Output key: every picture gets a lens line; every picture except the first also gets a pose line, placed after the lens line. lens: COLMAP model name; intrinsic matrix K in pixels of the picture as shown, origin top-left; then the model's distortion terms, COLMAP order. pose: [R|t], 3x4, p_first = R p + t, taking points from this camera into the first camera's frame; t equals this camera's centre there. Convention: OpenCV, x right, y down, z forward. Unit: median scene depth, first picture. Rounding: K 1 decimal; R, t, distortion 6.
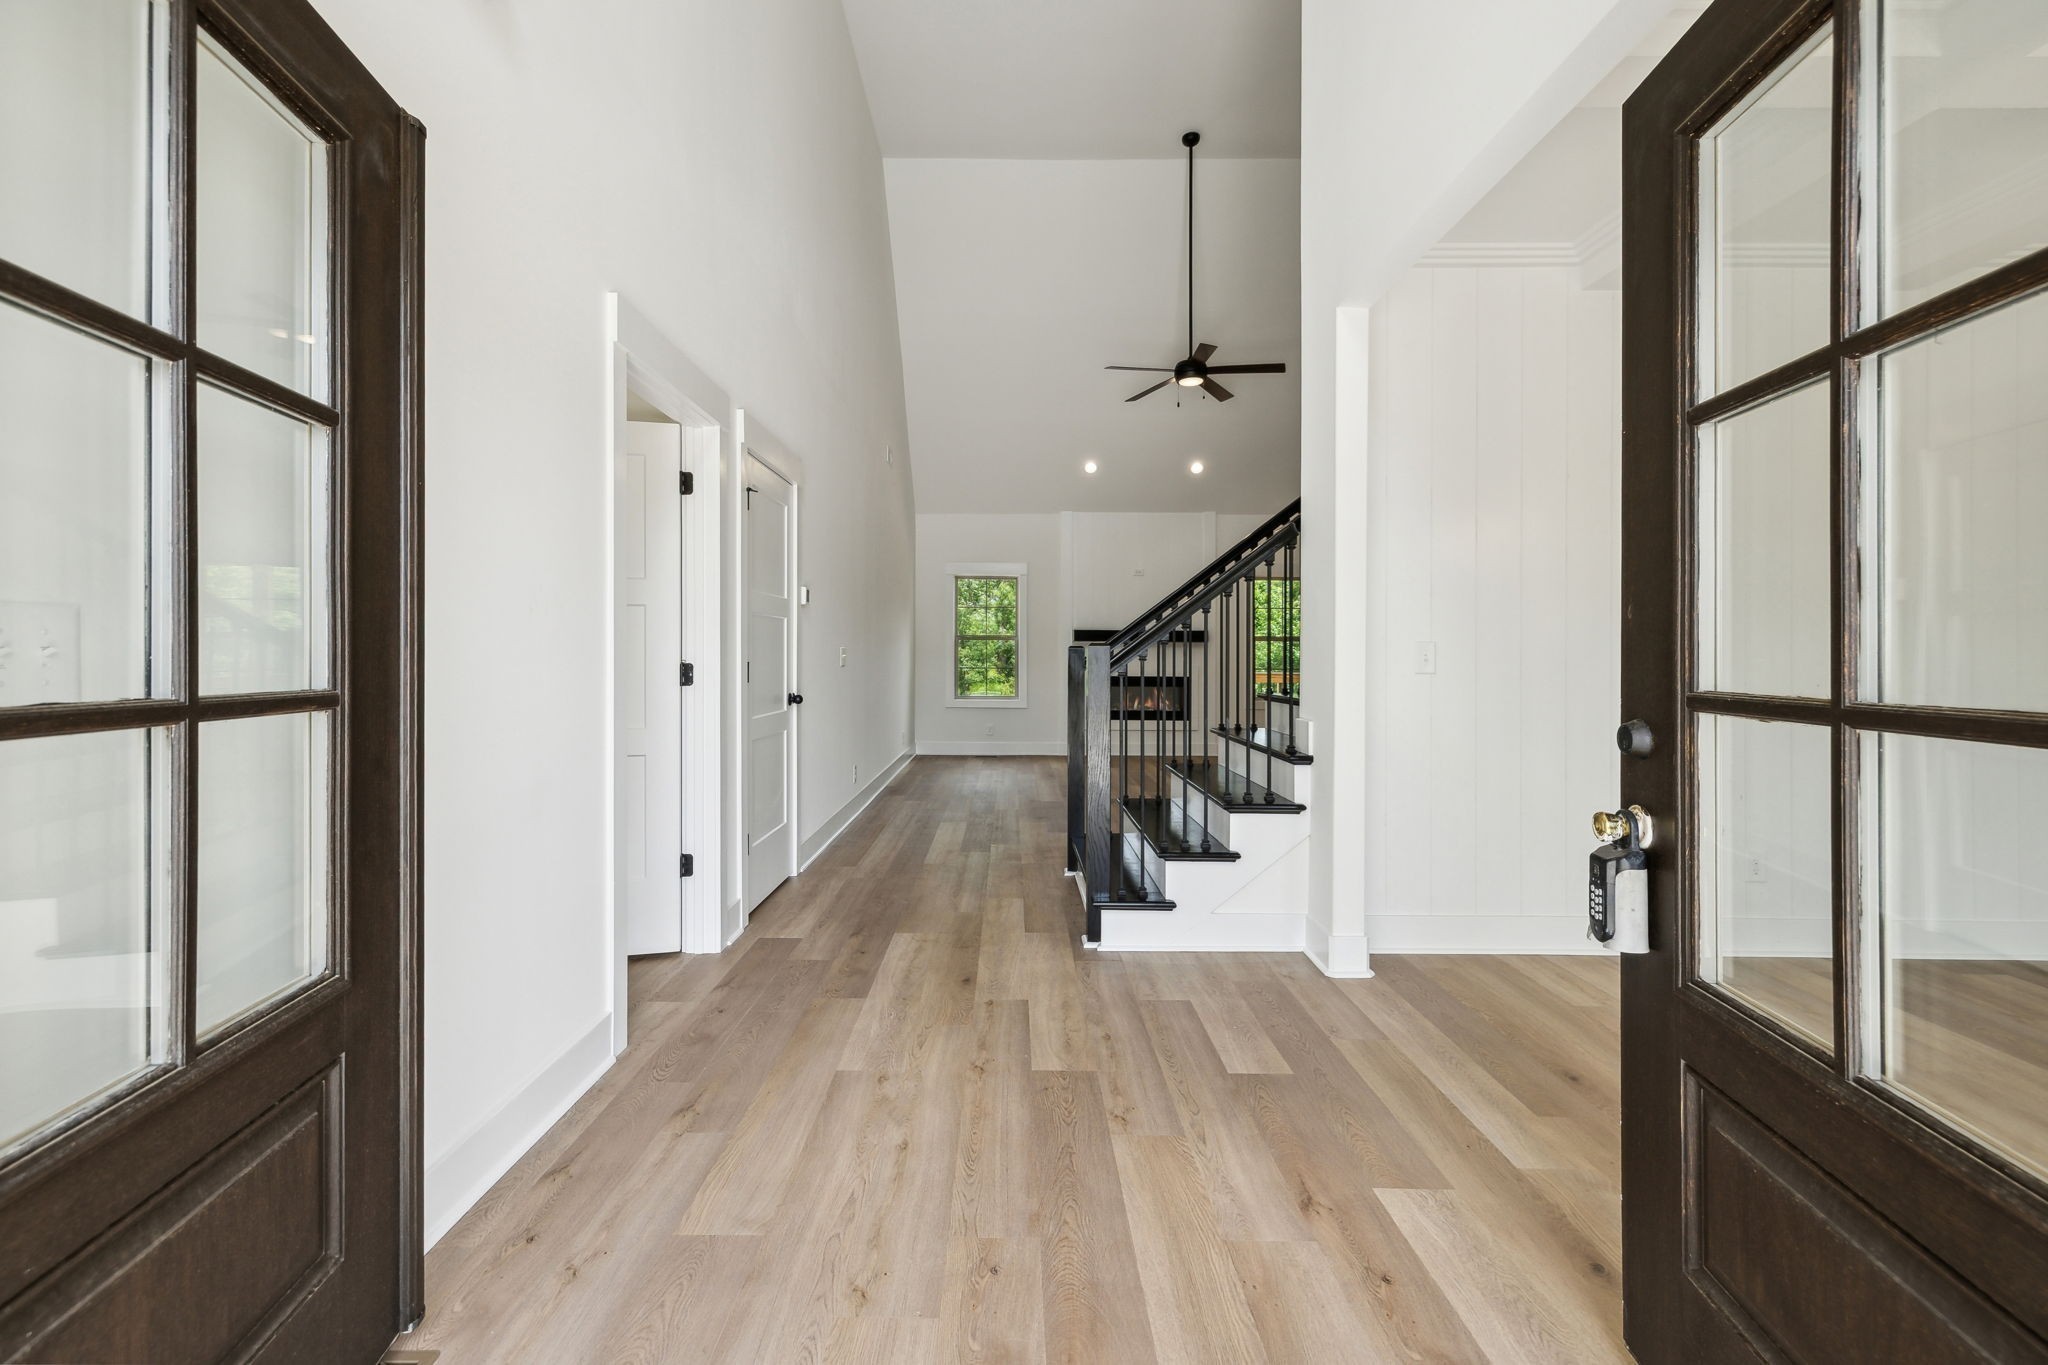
lens RADIAL K [[863.2, 0, 1018.1], [0, 863.2, 664.4], [0, 0, 1]] dist [0.002663, 0.000442]
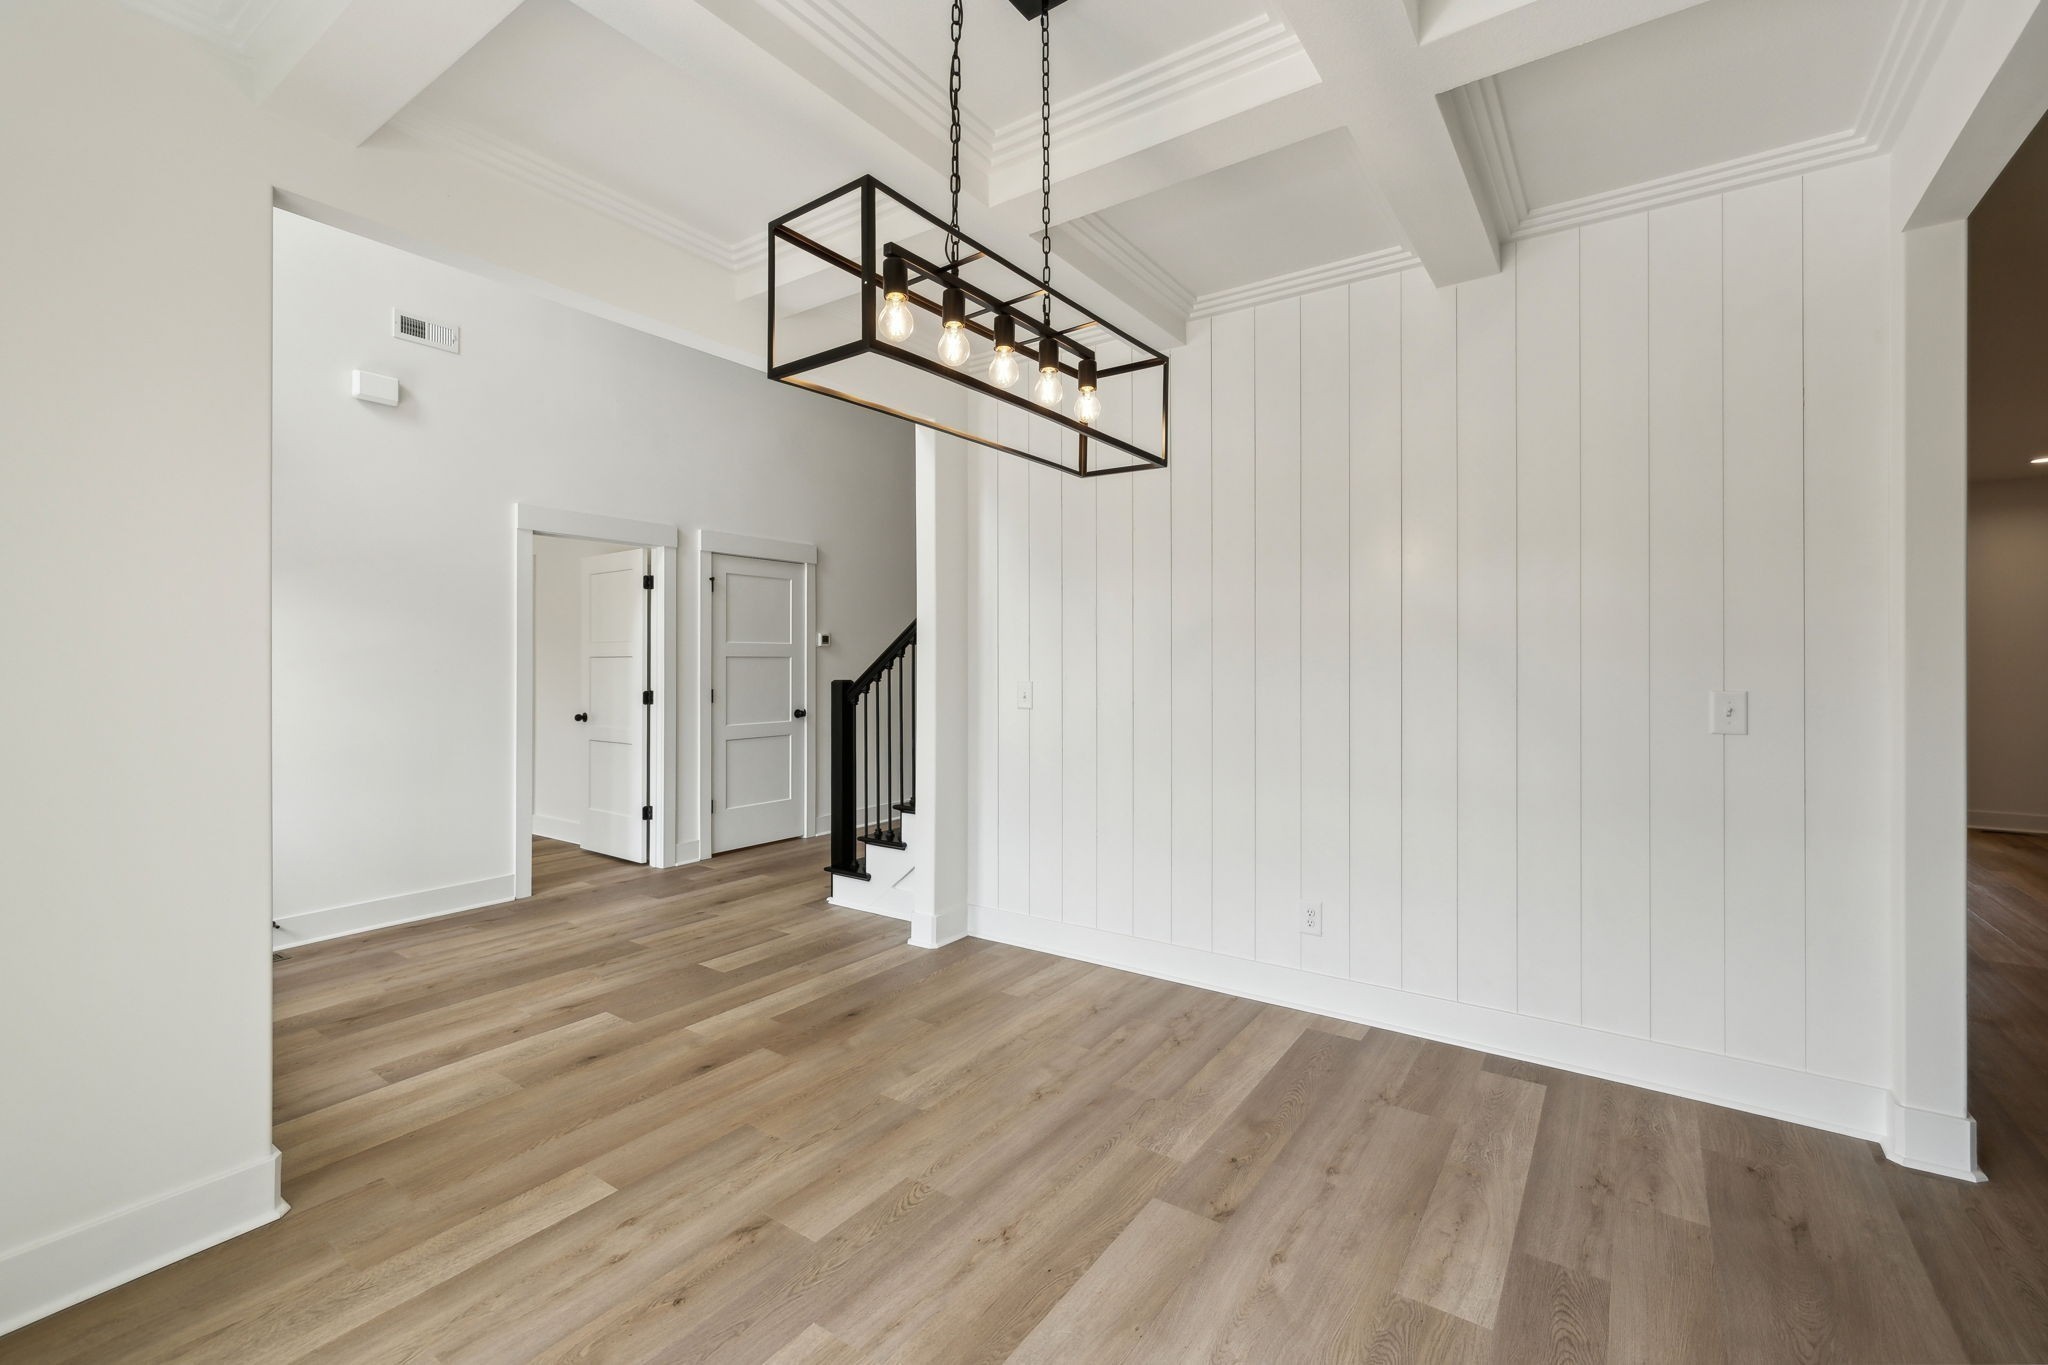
lens RADIAL K [[863.2, 0, 1009.4], [0, 863.2, 676.1], [0, 0, 1]] dist [0.002663, 0.000442]
pose [[0.826456, 0.004350, -0.562984, 1.476367], [-0.003599, 0.999991, 0.002443, -0.048061], [0.562990, 0.000007, 0.826464, 0.026058]]
